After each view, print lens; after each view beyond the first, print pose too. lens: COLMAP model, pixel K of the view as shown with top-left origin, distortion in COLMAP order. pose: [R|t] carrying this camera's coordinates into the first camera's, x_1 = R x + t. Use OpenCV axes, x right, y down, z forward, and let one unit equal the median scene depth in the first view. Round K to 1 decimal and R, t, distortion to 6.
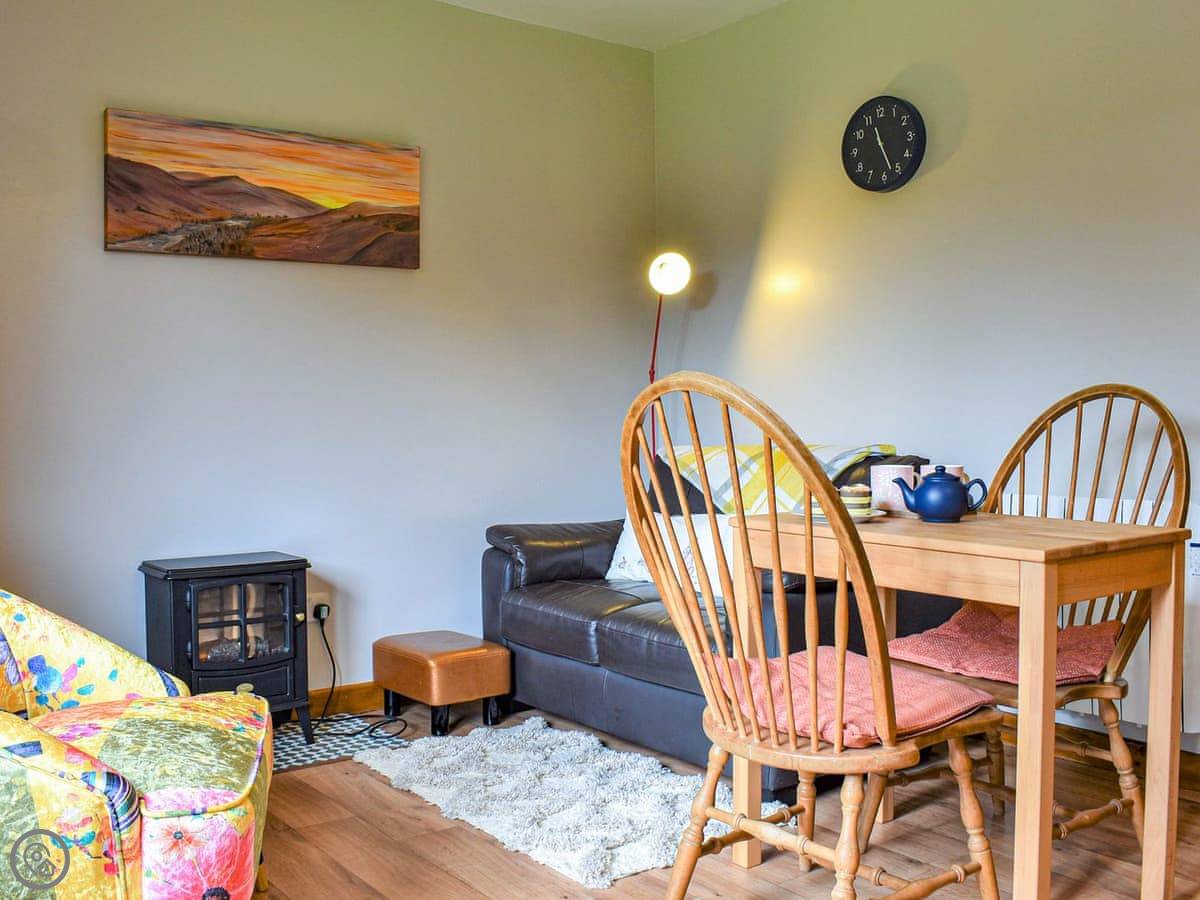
lens RADIAL K [[1139.7, 0, 600.0], [0, 1139.7, 450.0], [0, 0, 1]] dist [-0.106122, 0.009358]
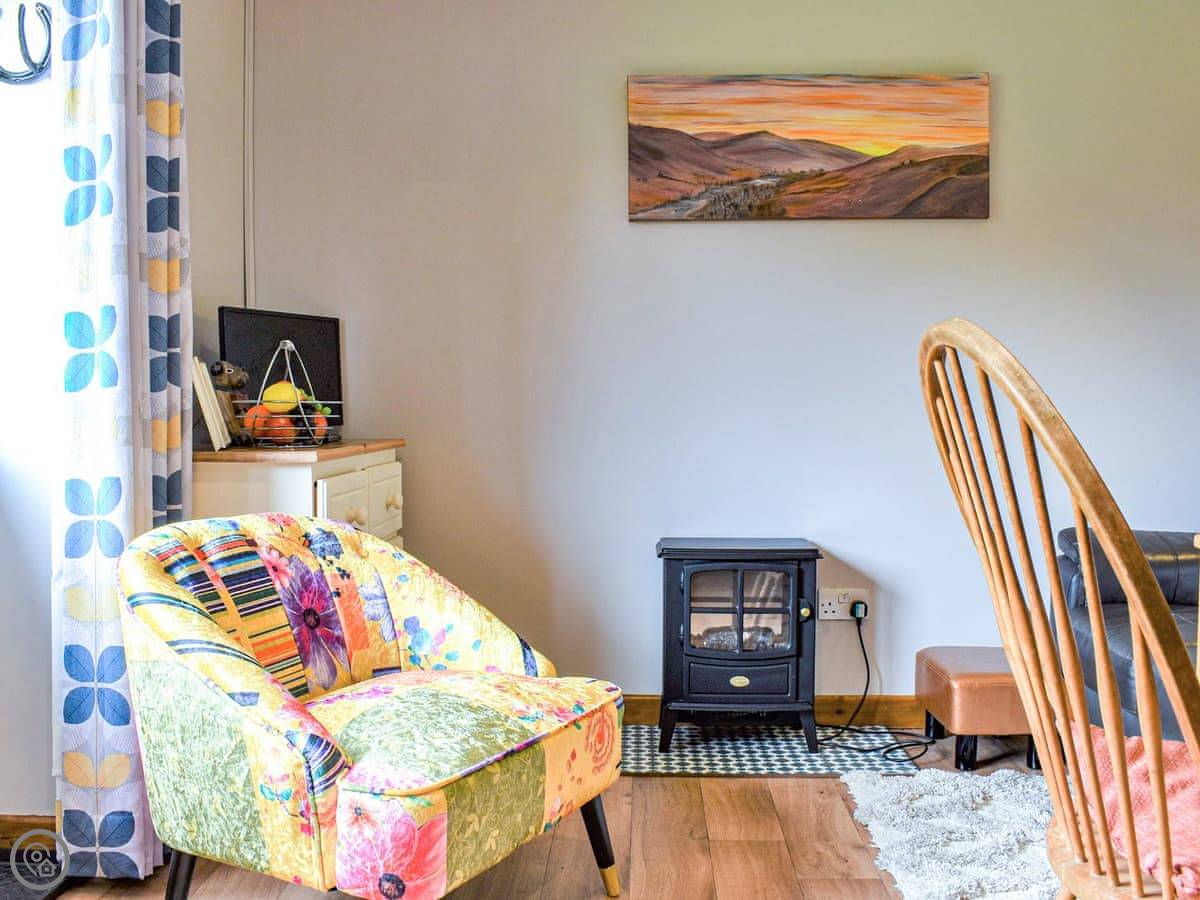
lens RADIAL K [[1182.5, 0, 600.6], [0, 1182.5, 473.5], [0, 0, 1]] dist [-0.109806, 0.008086]
pose [[0.770324, 0.046003, -0.635991, 0.201518], [-0.025153, 0.998810, 0.041781, 0.001323], [0.637157, -0.016188, 0.770564, 0.167001]]
